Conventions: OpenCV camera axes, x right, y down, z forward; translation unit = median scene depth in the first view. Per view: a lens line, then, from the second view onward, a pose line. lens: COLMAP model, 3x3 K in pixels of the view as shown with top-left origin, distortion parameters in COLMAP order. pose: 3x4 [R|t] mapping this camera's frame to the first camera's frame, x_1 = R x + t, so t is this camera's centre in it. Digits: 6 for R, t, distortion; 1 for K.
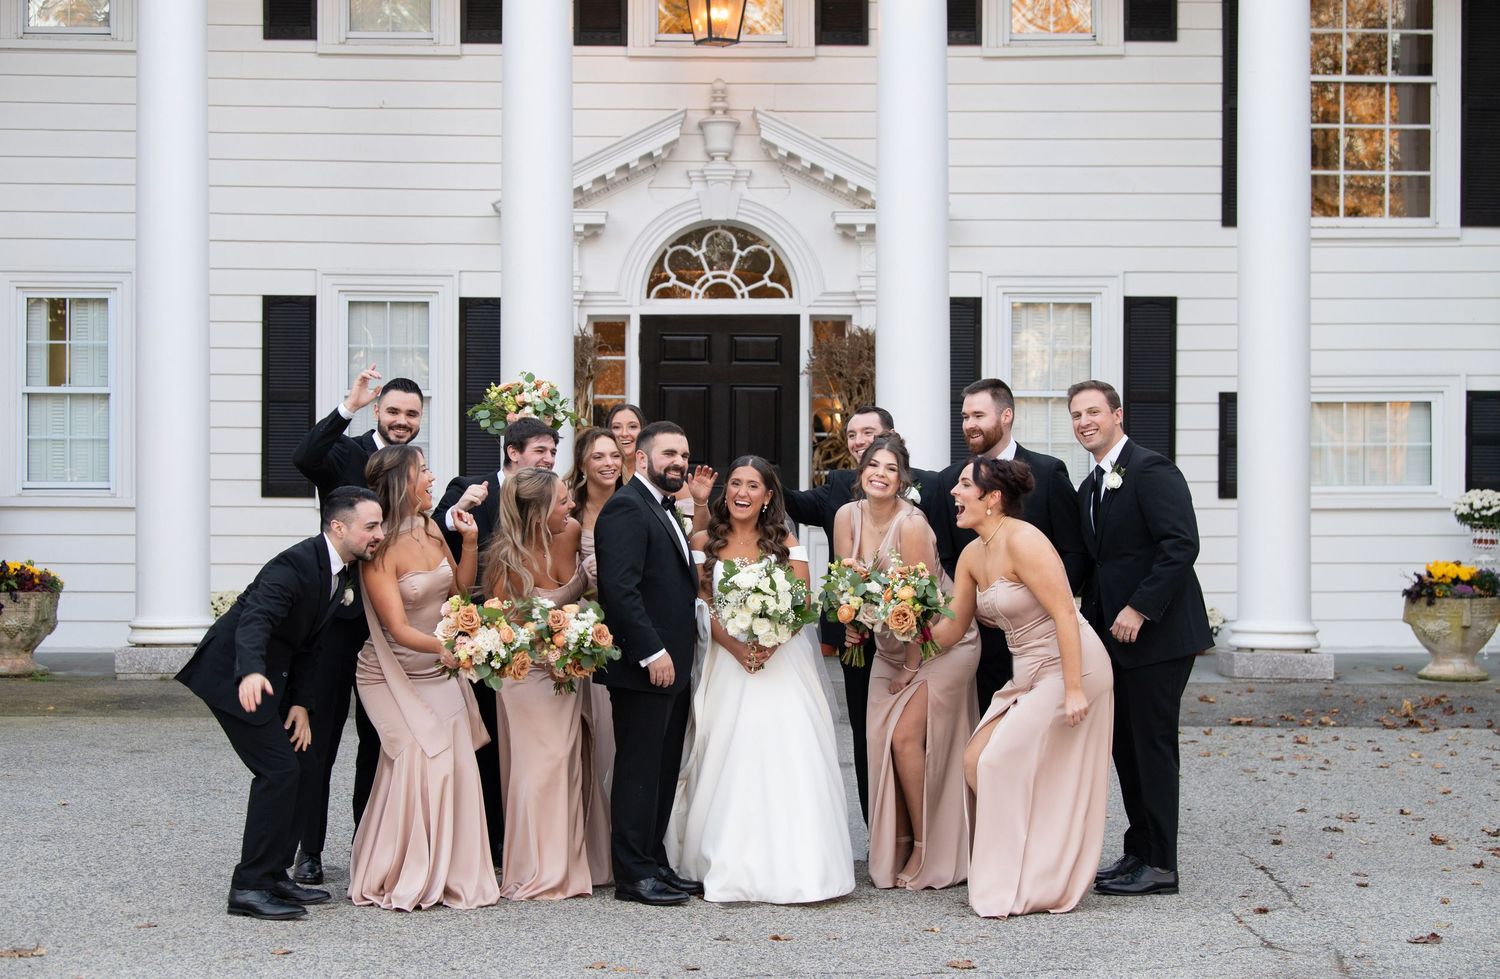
lens RADIAL K [[2928.4, 0, 735.7], [0, 2928.4, 489.7], [0, 0, 1]] dist [0.008678, 0.000000]
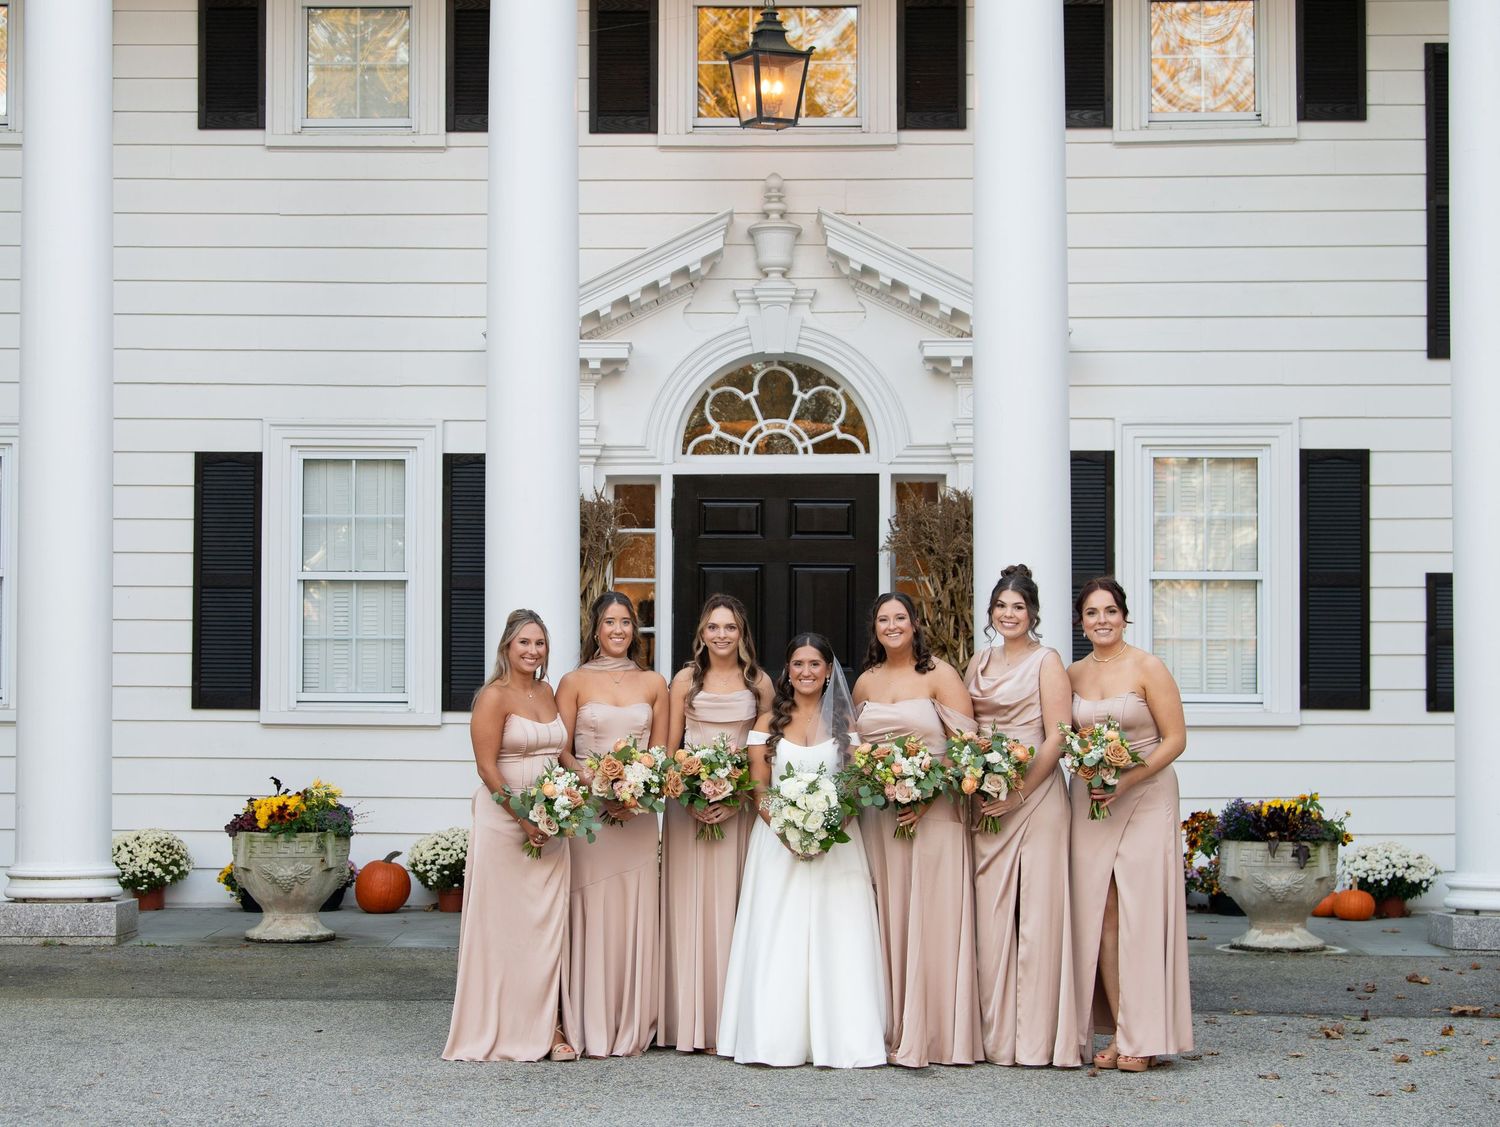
lens RADIAL K [[3365.9, 0, 637.0], [0, 3365.9, 551.8], [0, 0, 1]] dist [0.011764, 0.000000]
pose [[0.998126, -0.002254, -0.061156, 0.012467], [-0.000485, 0.998999, -0.044738, 0.000822], [0.061195, 0.044684, 0.997125, 0.106177]]
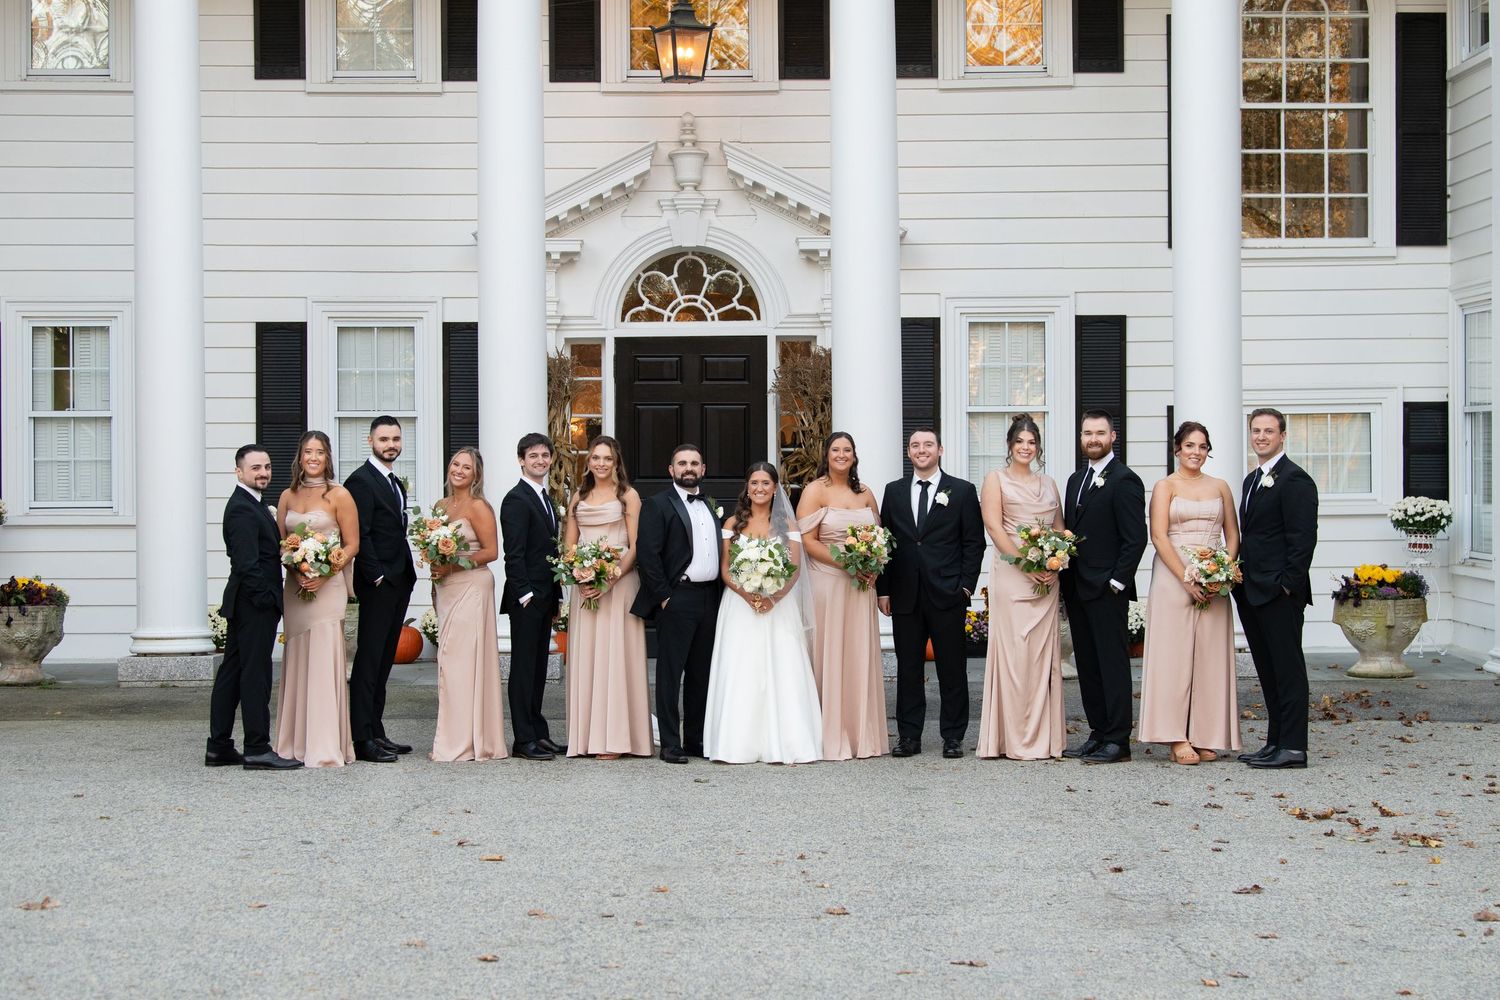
lens RADIAL K [[3072.9, 0, 759.6], [0, 3072.9, 493.1], [0, 0, 1]] dist [0.011036, 0.000000]
pose [[0.999947, -0.009223, -0.004555, 0.023838], [0.009214, 0.999956, -0.002023, -0.001183], [0.004573, 0.001981, 0.999988, -0.102759]]
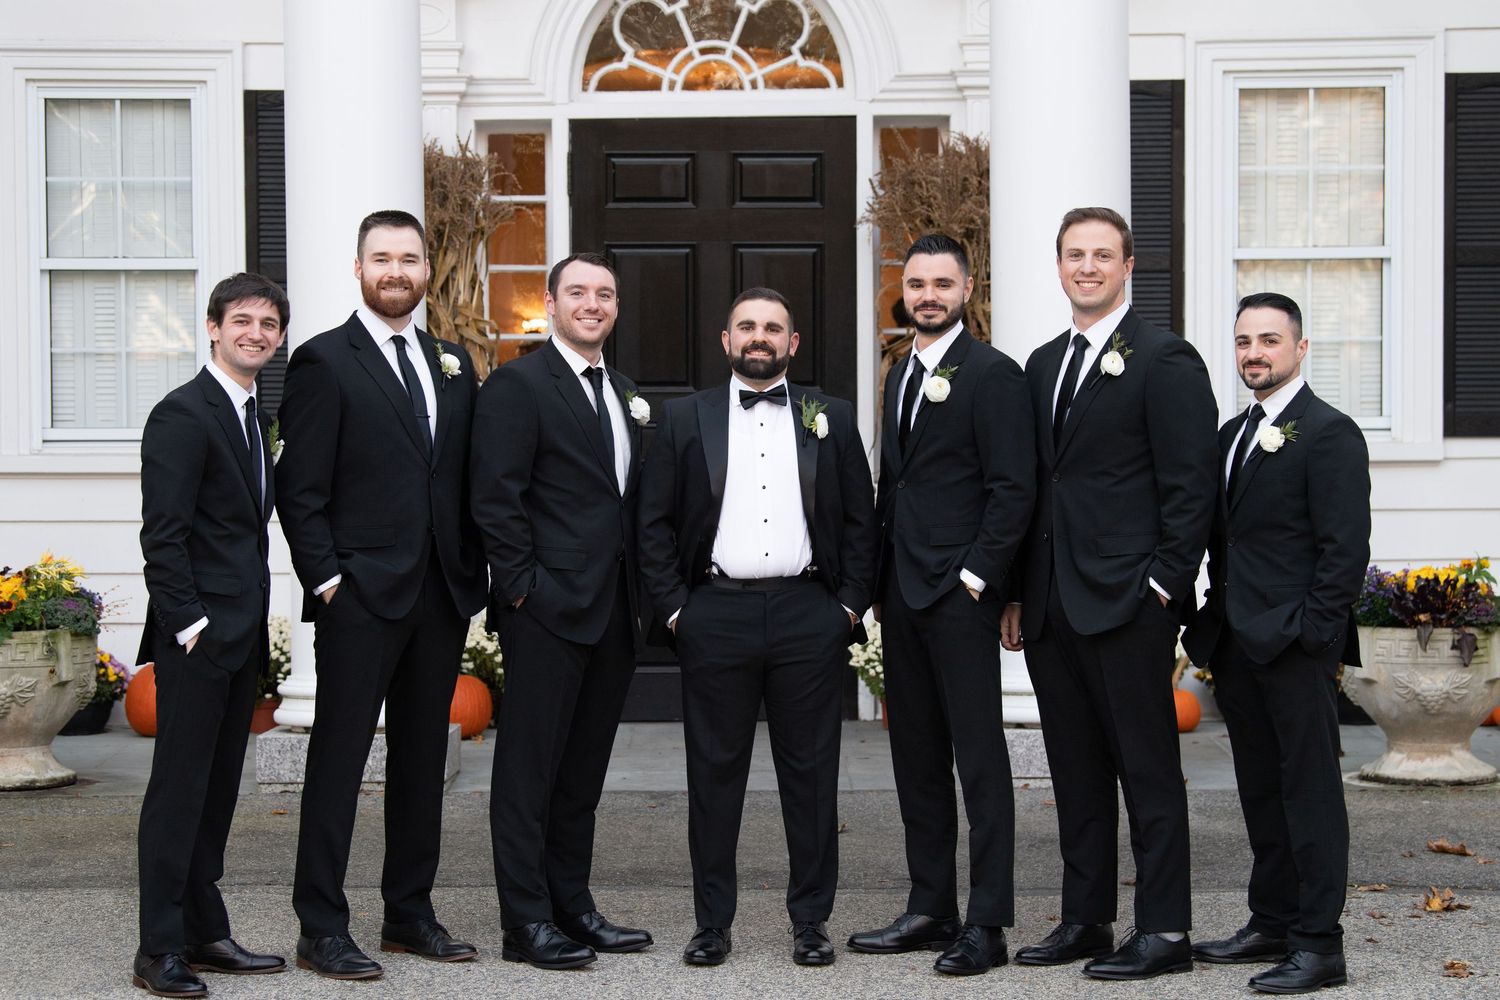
lens RADIAL K [[3835.3, 0, 739.7], [0, 3835.3, 490.3], [0, 0, 1]] dist [0.267634, 0.000000]
pose [[0.999682, -0.009312, -0.023434, 0.016295], [0.009635, 0.999860, 0.013685, 0.001166], [0.023303, -0.013907, 0.999632, 0.267706]]
